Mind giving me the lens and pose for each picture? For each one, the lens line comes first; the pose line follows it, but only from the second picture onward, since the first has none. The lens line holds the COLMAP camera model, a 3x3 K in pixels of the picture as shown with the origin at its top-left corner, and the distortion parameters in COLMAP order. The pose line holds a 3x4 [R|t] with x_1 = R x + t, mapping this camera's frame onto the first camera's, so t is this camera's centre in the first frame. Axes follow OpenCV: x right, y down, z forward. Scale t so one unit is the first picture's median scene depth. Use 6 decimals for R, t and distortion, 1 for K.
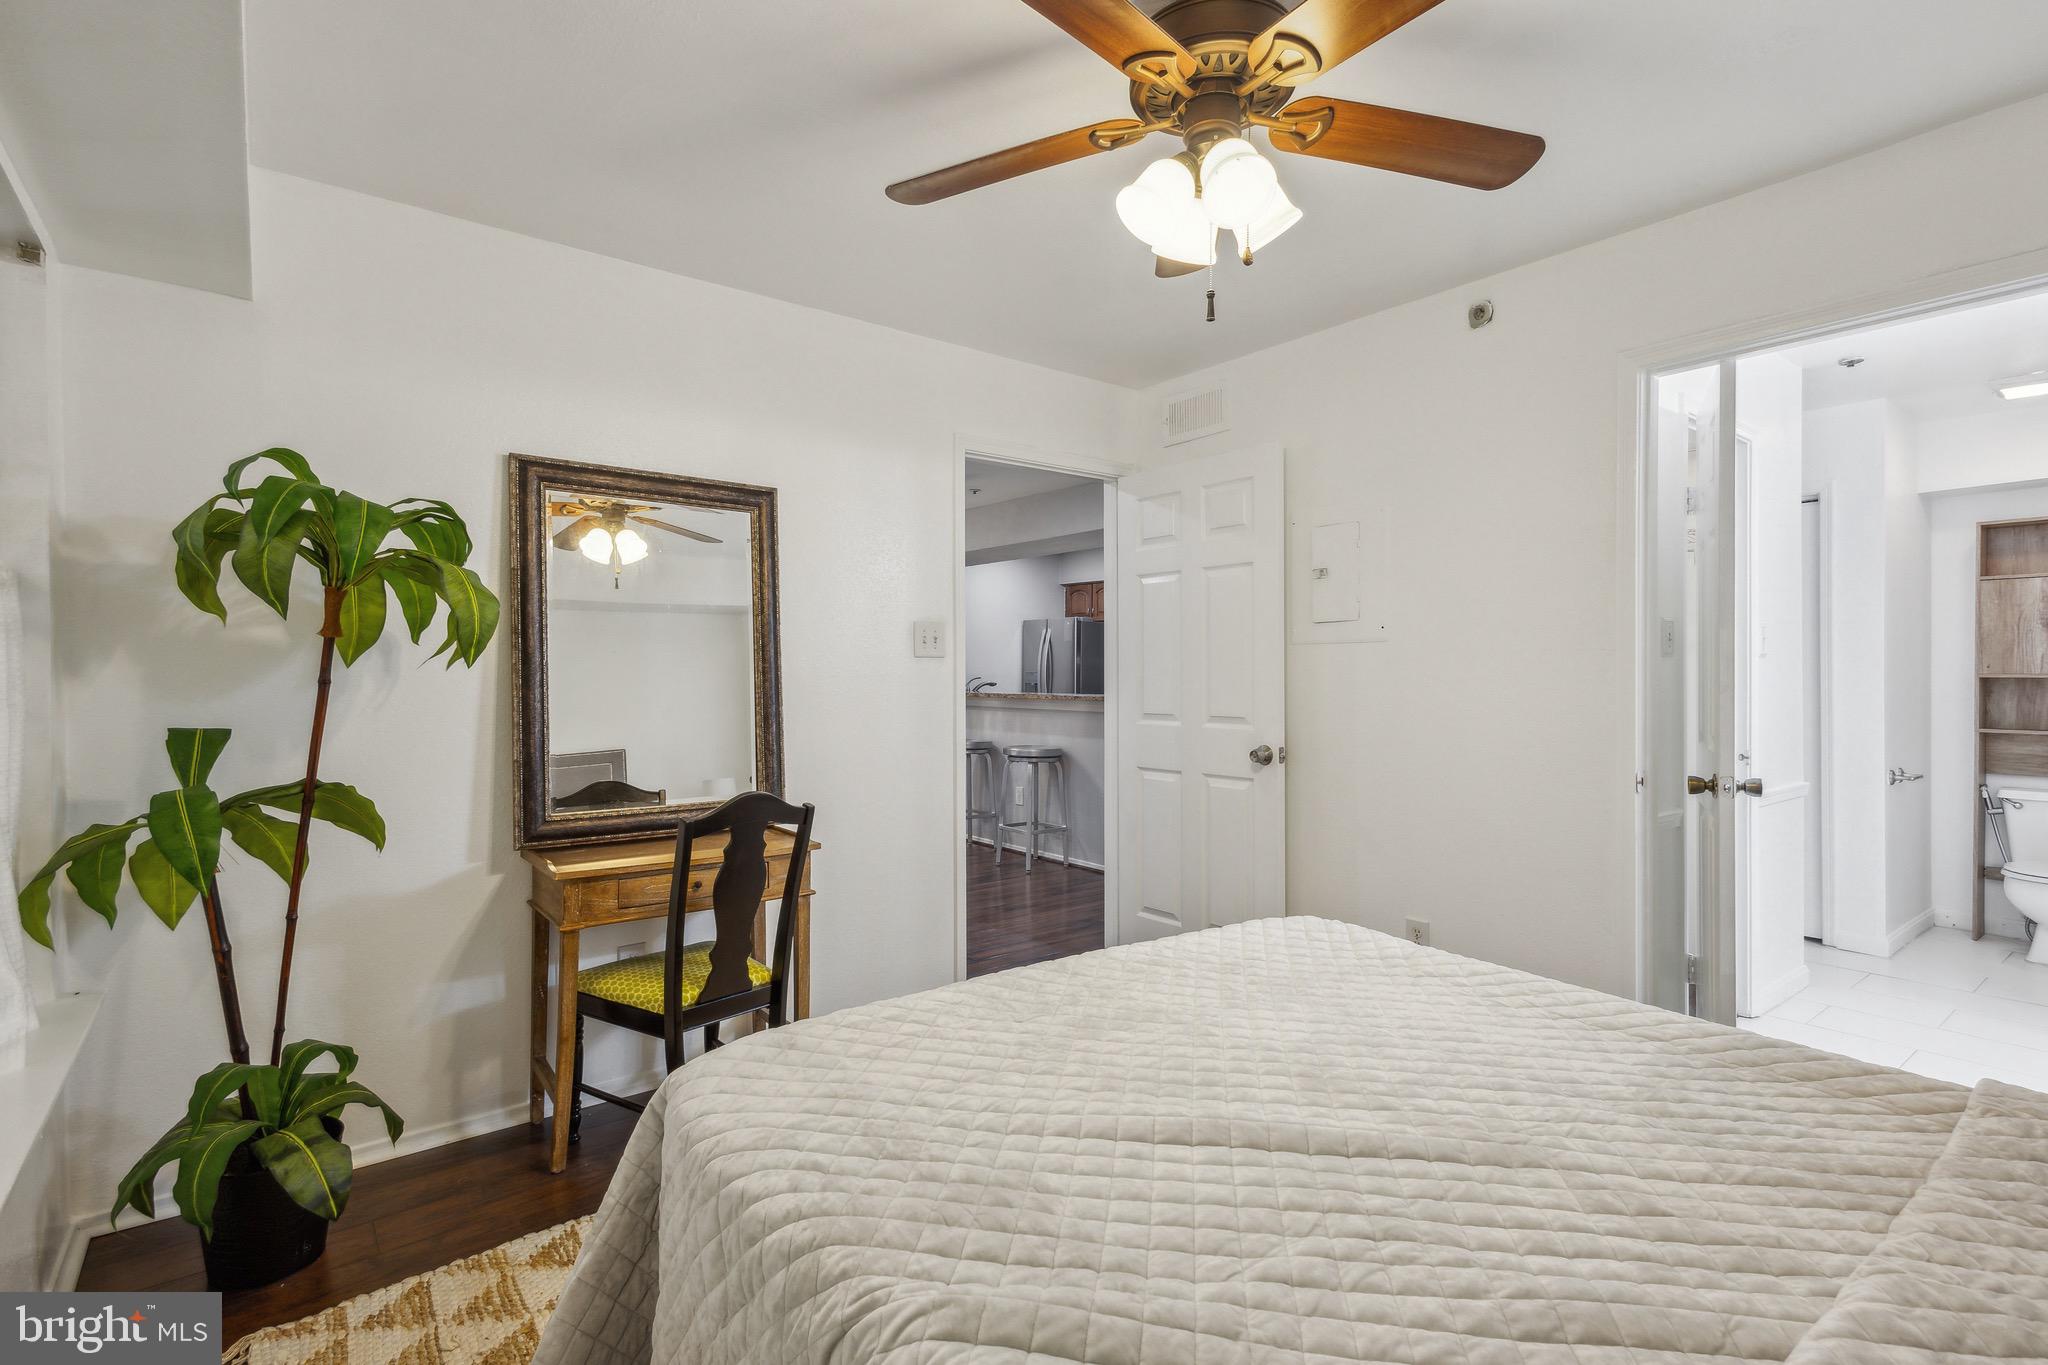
lens RADIAL K [[988.1, 0, 1022.0], [0, 988.1, 680.1], [0, 0, 1]] dist [0.004397, -0.000194]
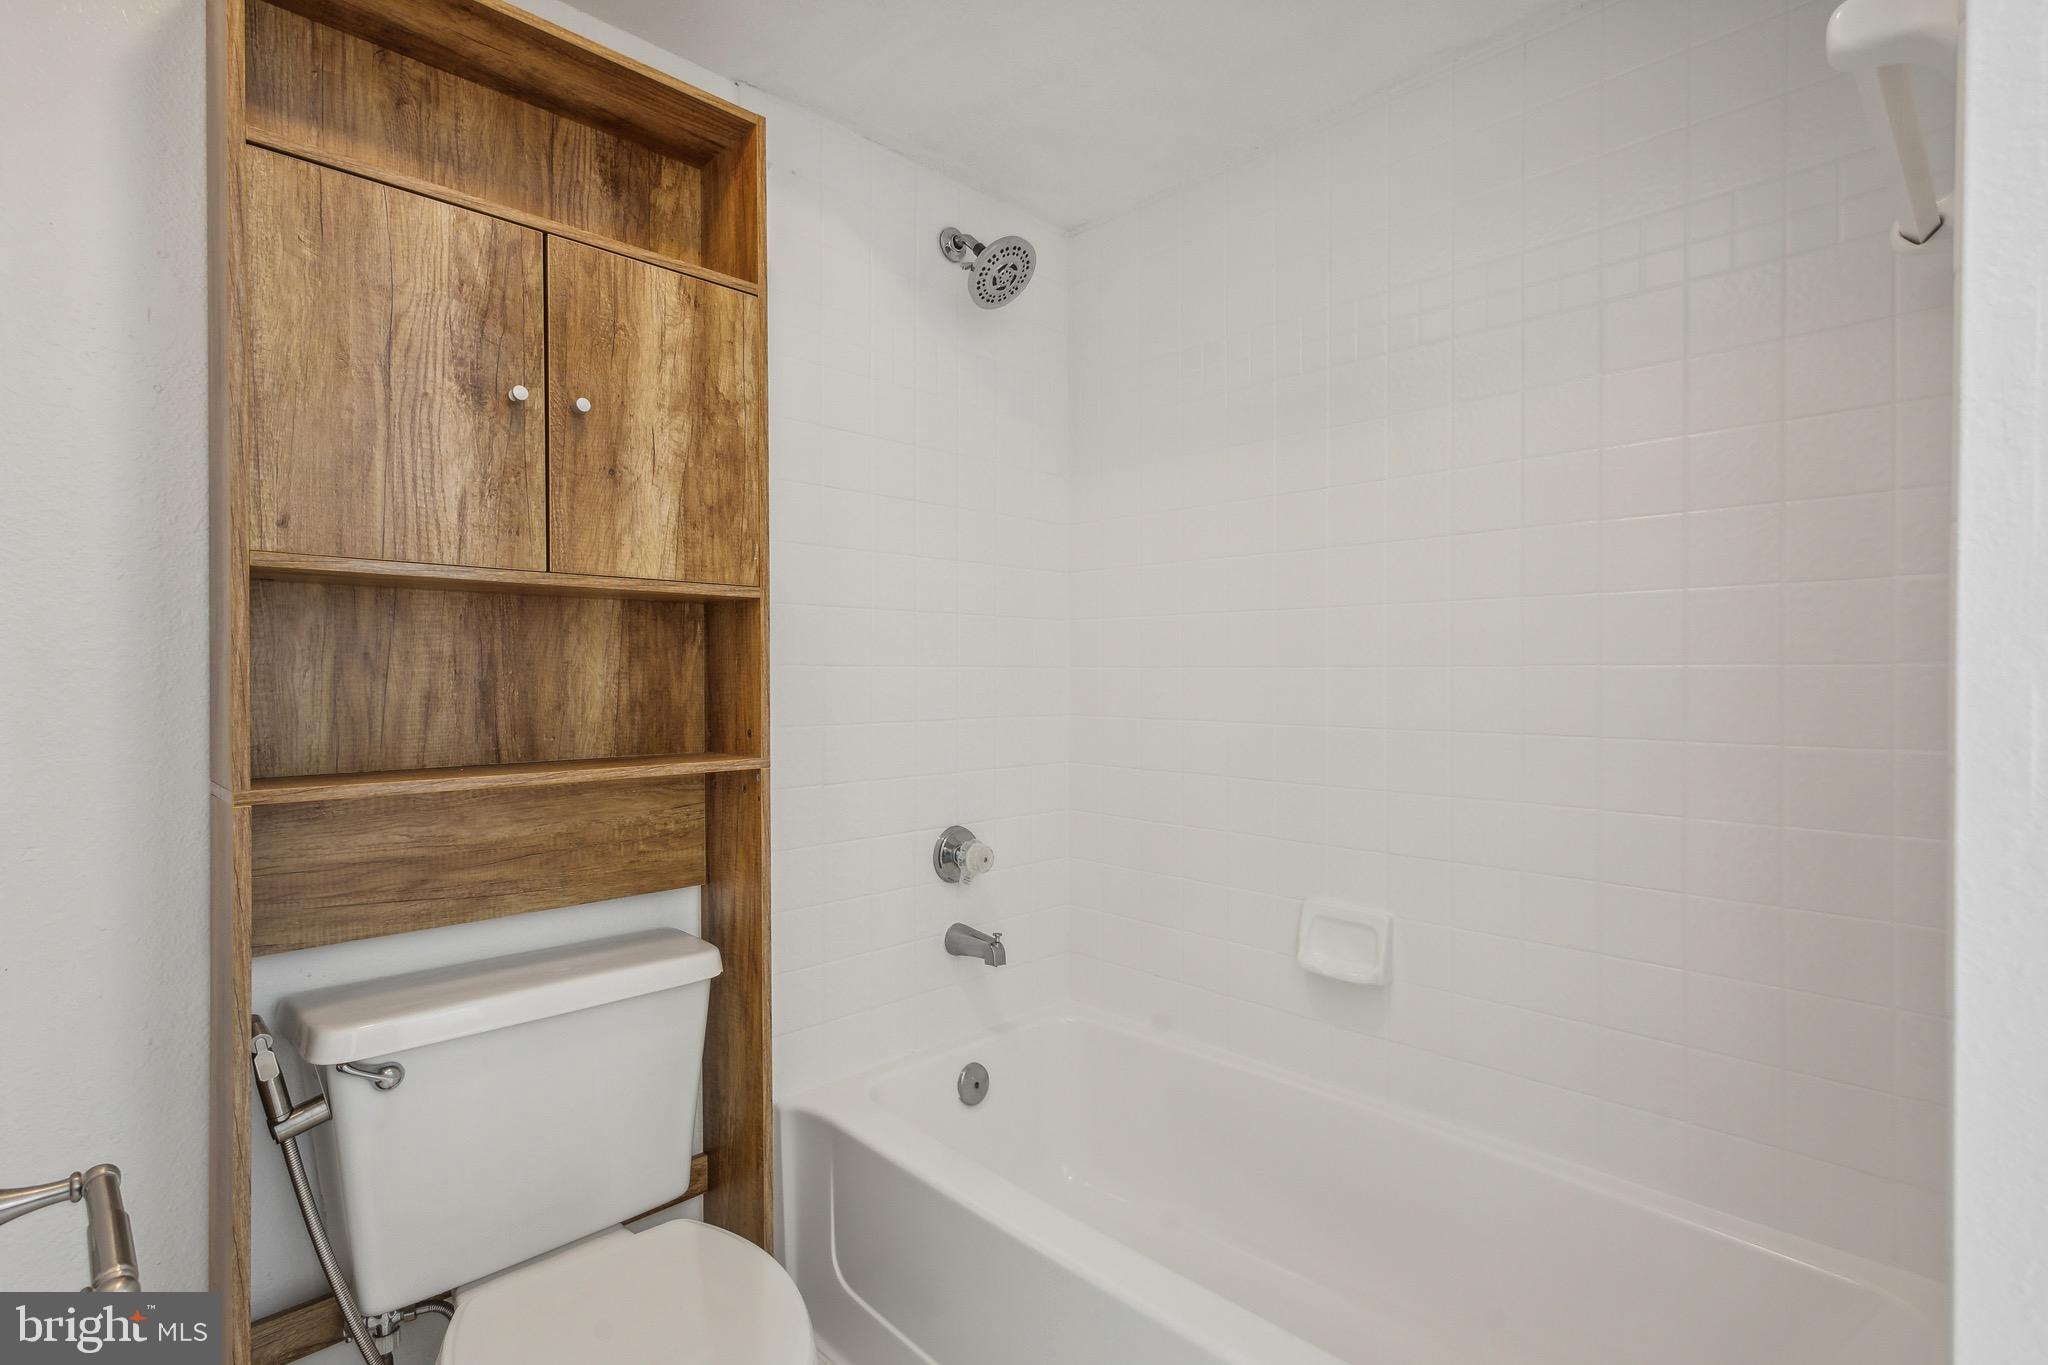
lens RADIAL K [[988.1, 0, 1025.1], [0, 988.1, 680.9], [0, 0, 1]] dist [0.004397, -0.000194]
pose [[-0.105333, -0.010470, 0.994382, 0.718227], [-0.002868, 0.999944, 0.010224, 0.021109], [-0.994433, -0.001775, -0.105357, 0.844341]]
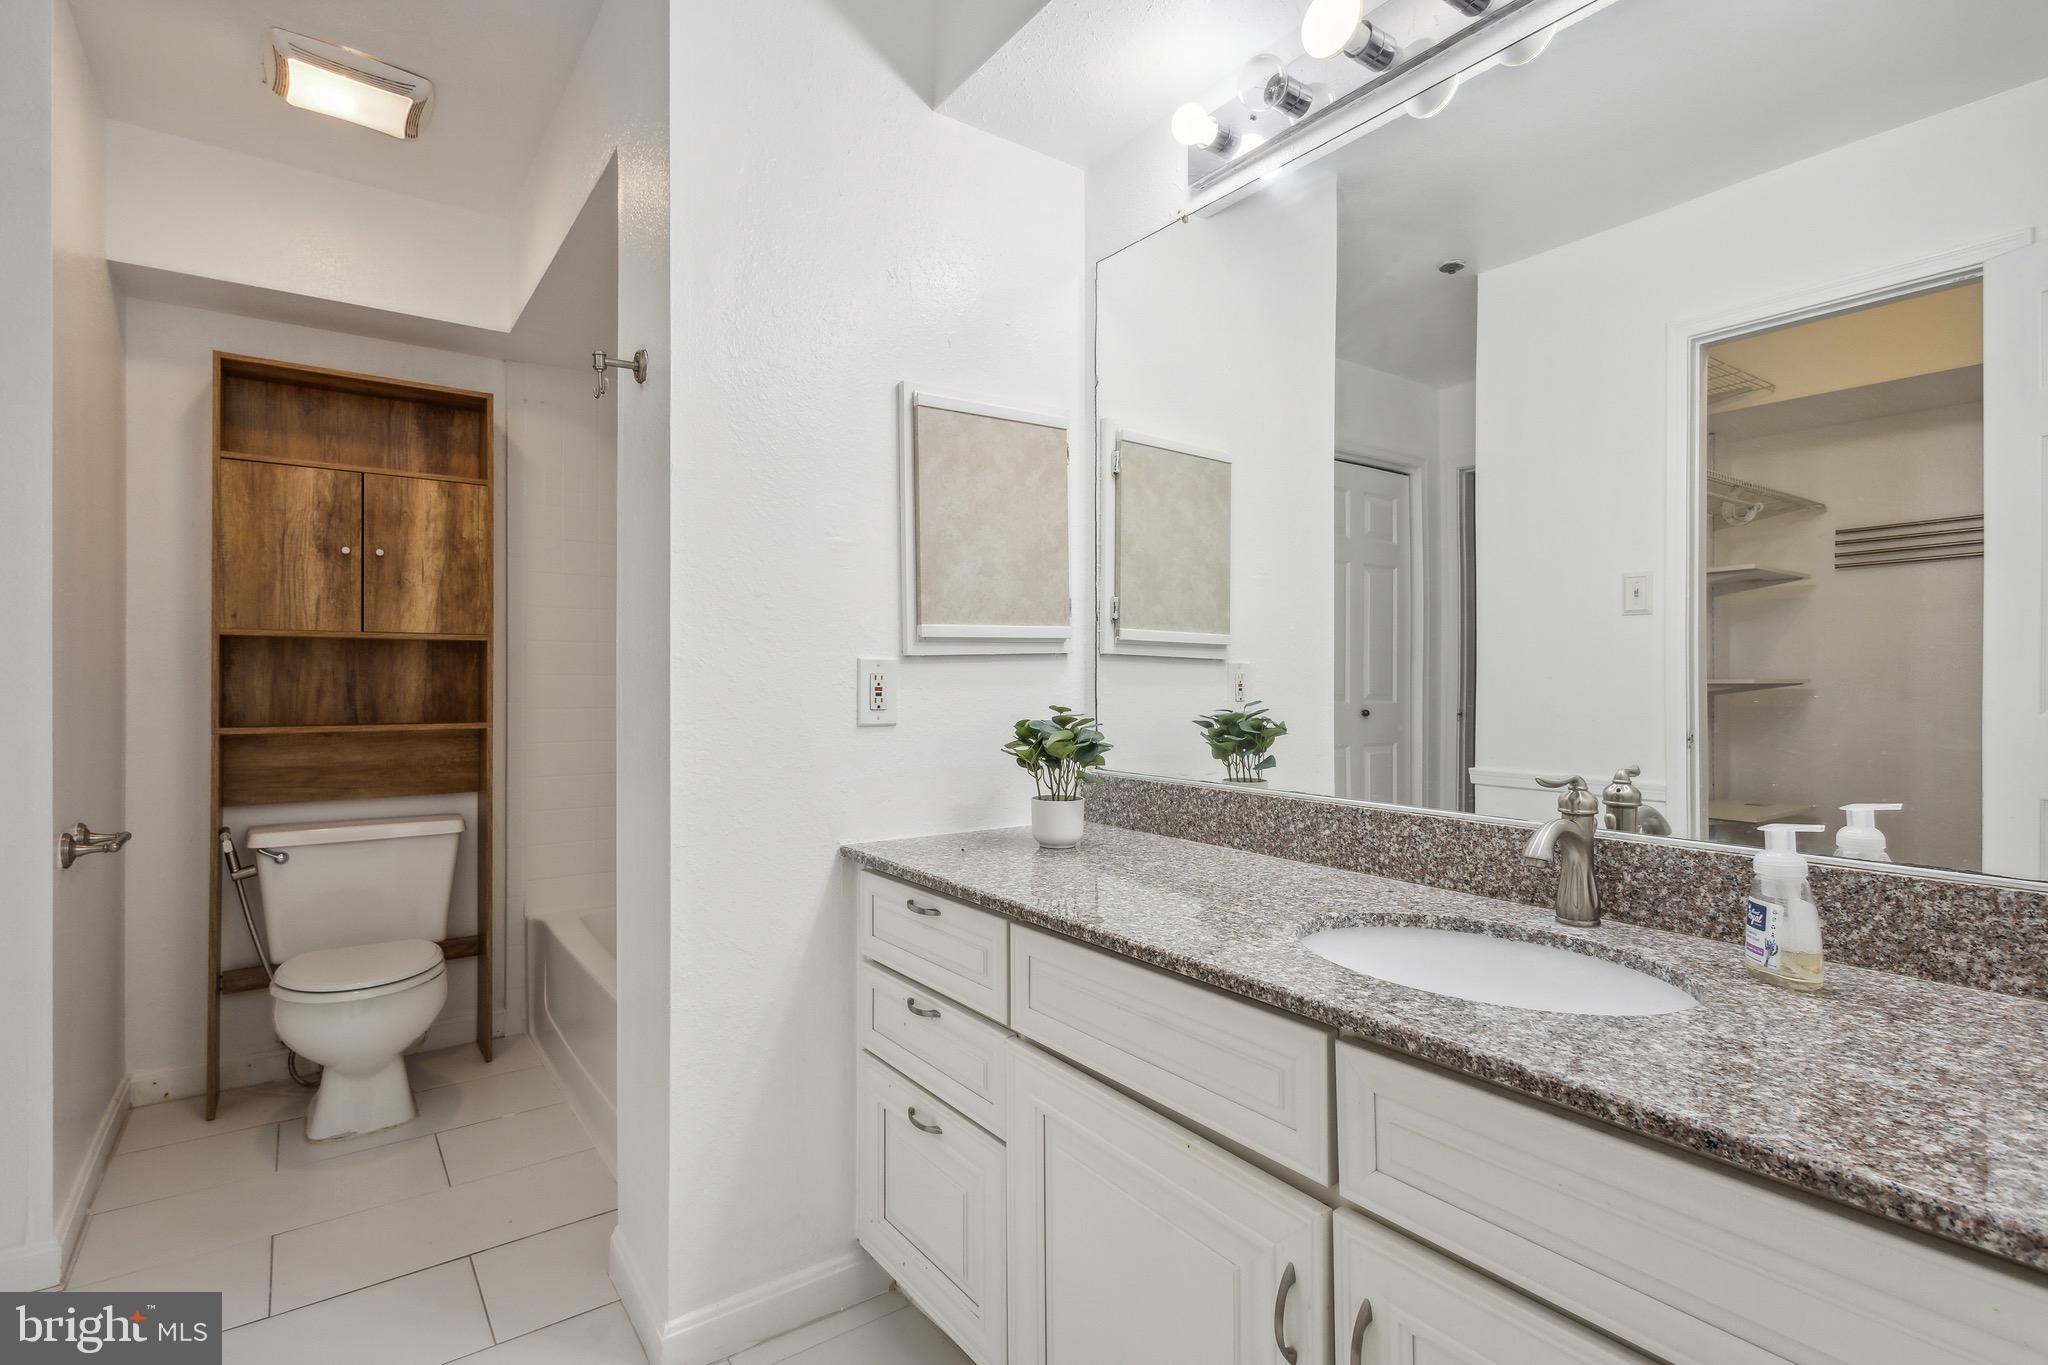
lens RADIAL K [[988.1, 0, 1023.4], [0, 988.1, 678.2], [0, 0, 1]] dist [0.004397, -0.000194]
pose [[0.038100, 0.002456, 0.999271, 0.435539], [0.000932, 0.999996, -0.002493, 0.023428], [-0.999273, 0.001027, 0.038098, 0.534783]]
